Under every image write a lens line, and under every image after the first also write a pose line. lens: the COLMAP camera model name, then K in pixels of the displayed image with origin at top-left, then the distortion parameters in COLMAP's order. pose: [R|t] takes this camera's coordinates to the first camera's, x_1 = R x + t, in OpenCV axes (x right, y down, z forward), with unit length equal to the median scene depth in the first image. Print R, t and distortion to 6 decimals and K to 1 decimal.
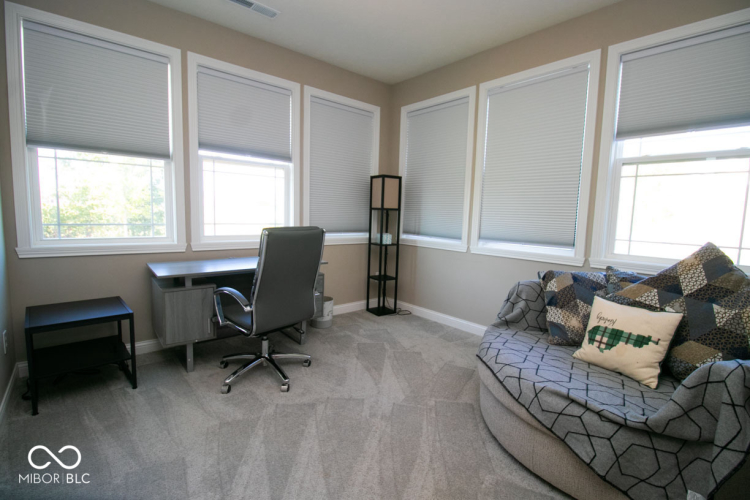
lens RADIAL K [[344.9, 0, 373.1], [0, 344.9, 249.1], [0, 0, 1]] dist [0.000120, -0.001294]
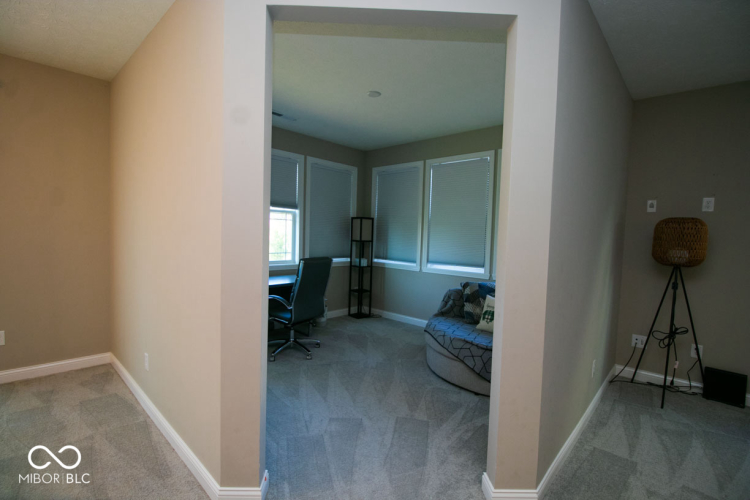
lens RADIAL K [[344.9, 0, 374.1], [0, 344.9, 249.9], [0, 0, 1]] dist [0.000120, -0.001294]
pose [[0.992799, -0.004683, 0.119699, -0.117948], [0.011173, 0.998500, -0.053599, -0.007165], [-0.119268, 0.054550, 0.991362, -0.535341]]
